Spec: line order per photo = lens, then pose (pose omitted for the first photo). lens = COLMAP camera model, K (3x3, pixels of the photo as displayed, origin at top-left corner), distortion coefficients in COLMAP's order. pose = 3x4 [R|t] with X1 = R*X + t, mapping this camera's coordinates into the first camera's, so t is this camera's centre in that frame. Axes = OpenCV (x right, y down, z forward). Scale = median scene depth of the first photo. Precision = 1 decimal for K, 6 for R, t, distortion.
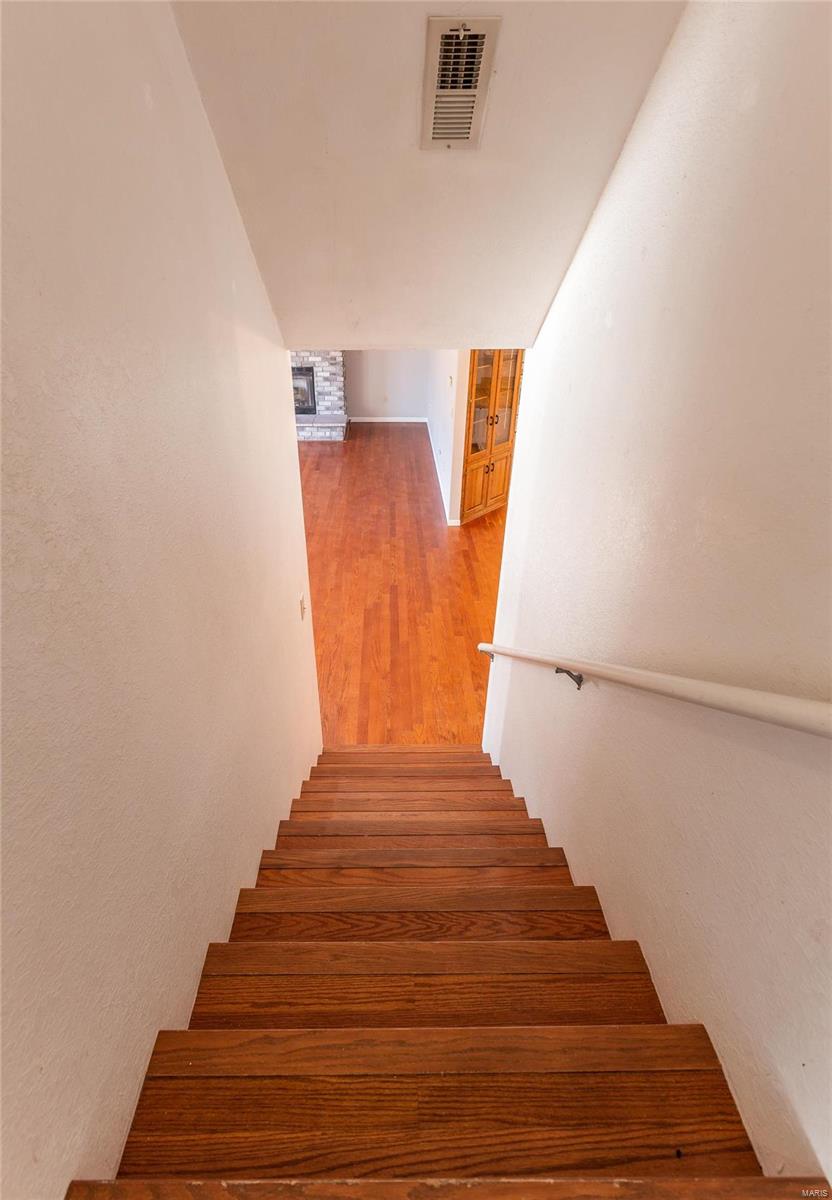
lens RADIAL K [[586.6, 0, 389.7], [0, 586.6, 579.6], [0, 0, 1]] dist [-0.003404, 0.000081]
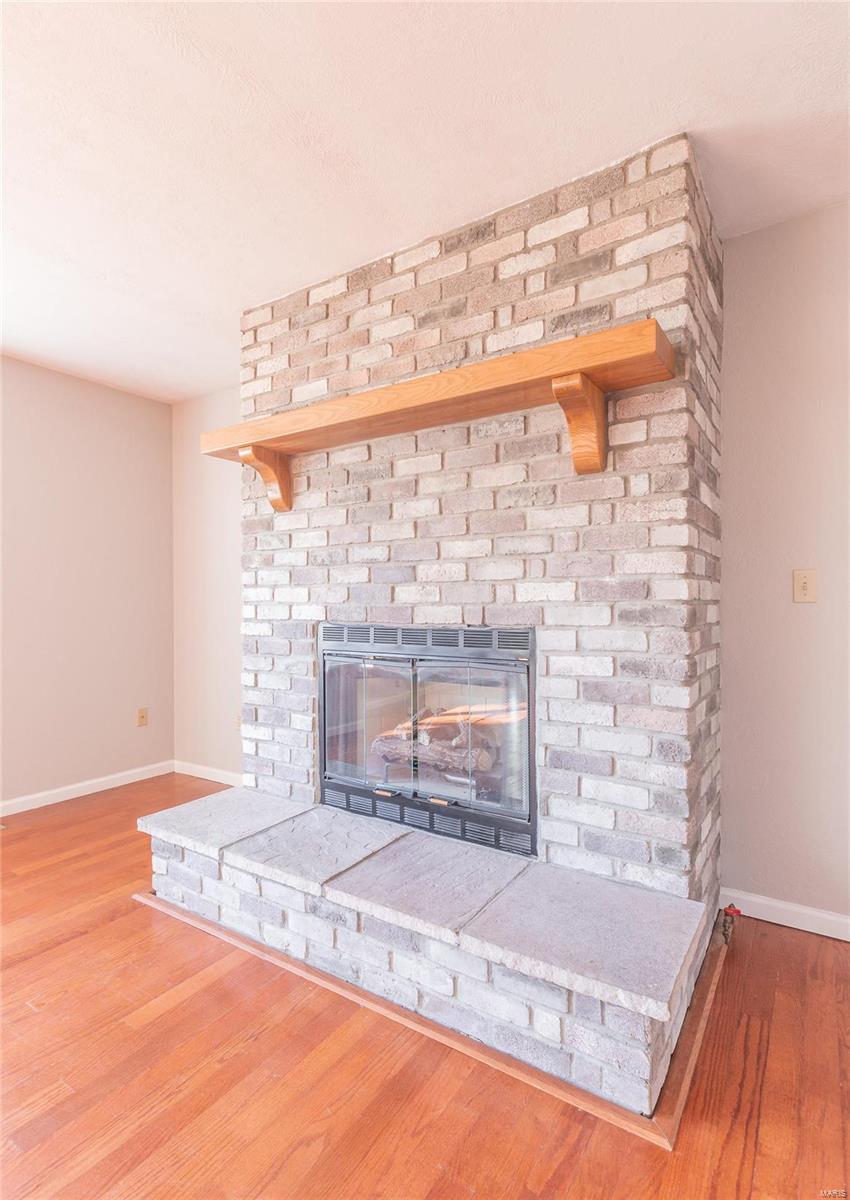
lens RADIAL K [[605.2, 0, 425.4], [0, 605.2, 606.3], [0, 0, 1]] dist [-0.000197, 0.000558]
pose [[0.836294, 0.000092, -0.548281, -0.067294], [-0.270396, 0.870001, -0.412291, -0.394759], [0.476968, 0.493049, 0.727602, 1.196170]]
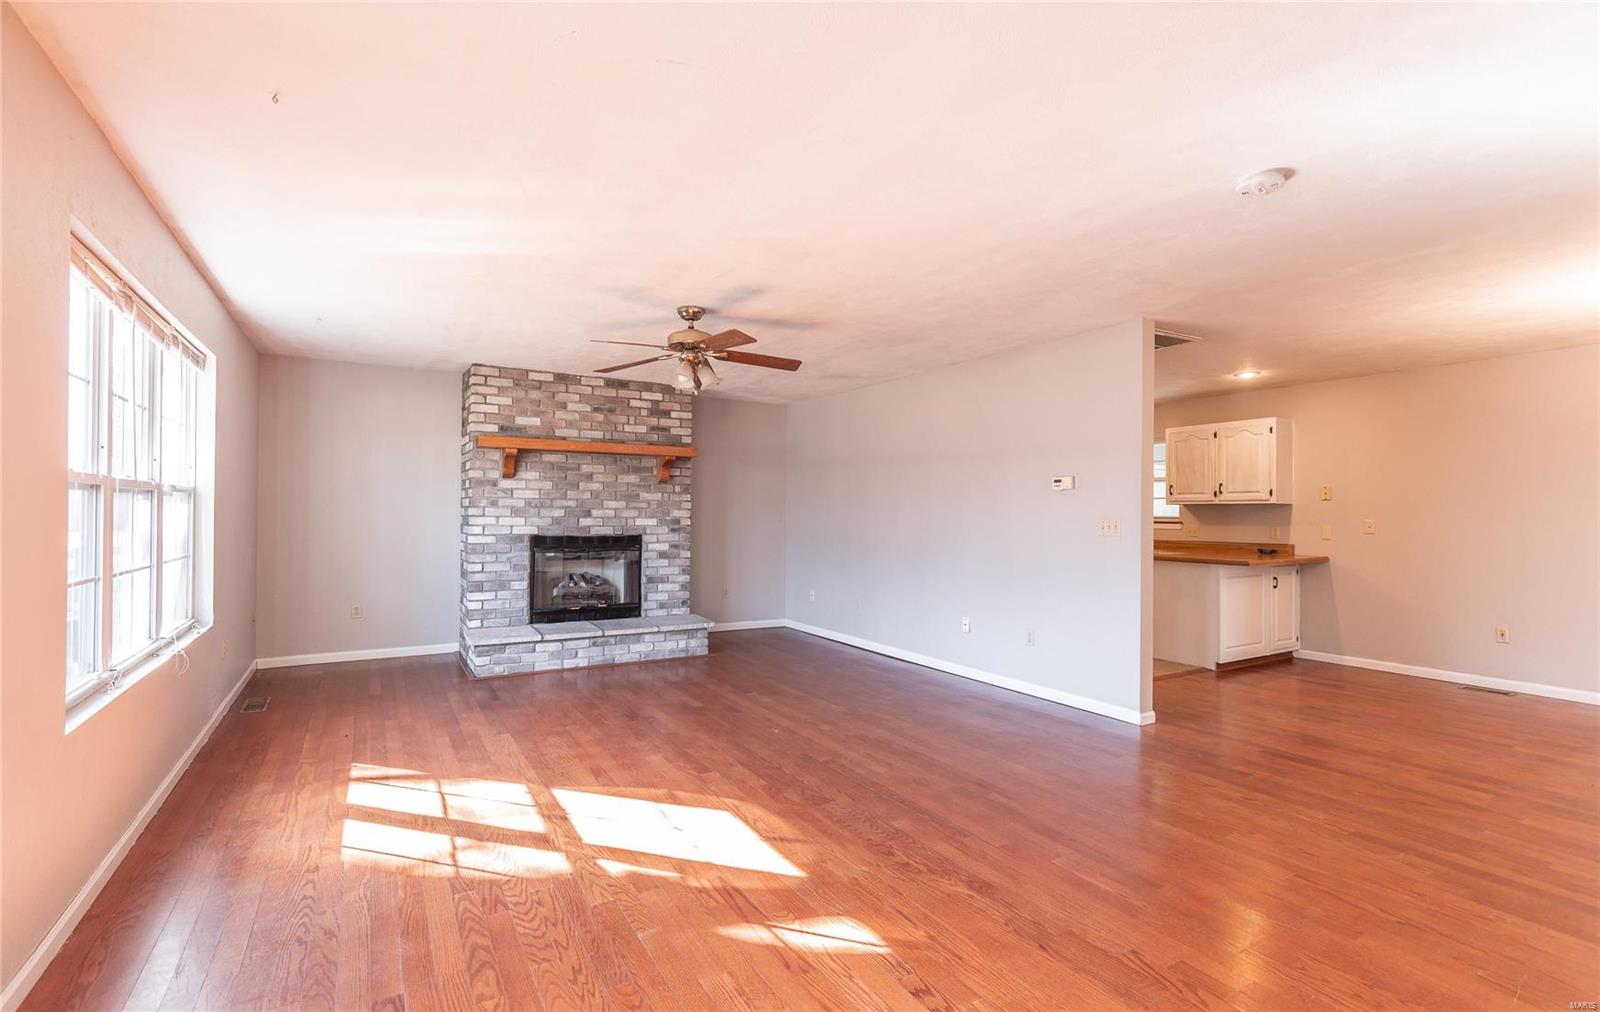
lens RADIAL K [[729.8, 0, 796.1], [0, 729.8, 510.9], [0, 0, 1]] dist [0.000730, 0.000073]
pose [[0.861971, 0.009619, 0.506866, -0.528164], [0.242975, 0.869664, -0.429706, -0.055770], [-0.444937, 0.493550, 0.747288, 0.559321]]
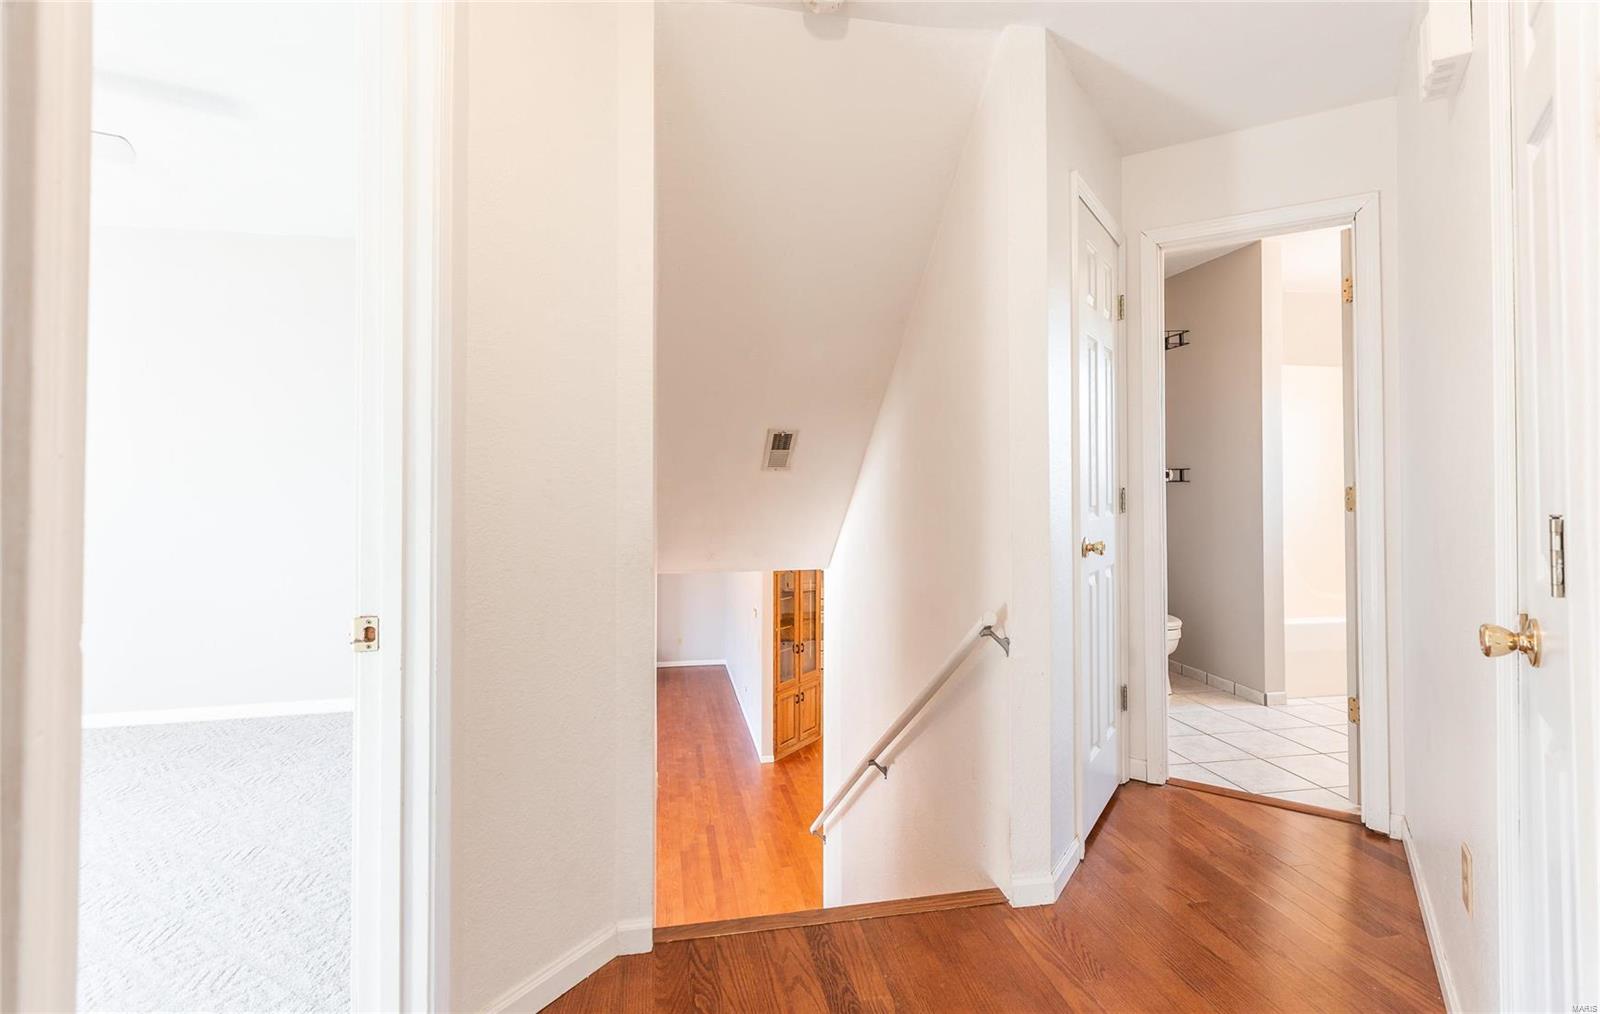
lens RADIAL K [[729.8, 0, 800.8], [0, 729.8, 495.7], [0, 0, 1]] dist [0.000730, 0.000073]
pose [[0.982718, -0.003213, 0.185079, -0.052801], [0.093460, 0.871661, -0.481116, 0.103530], [-0.159780, 0.490099, 0.856898, -0.210800]]
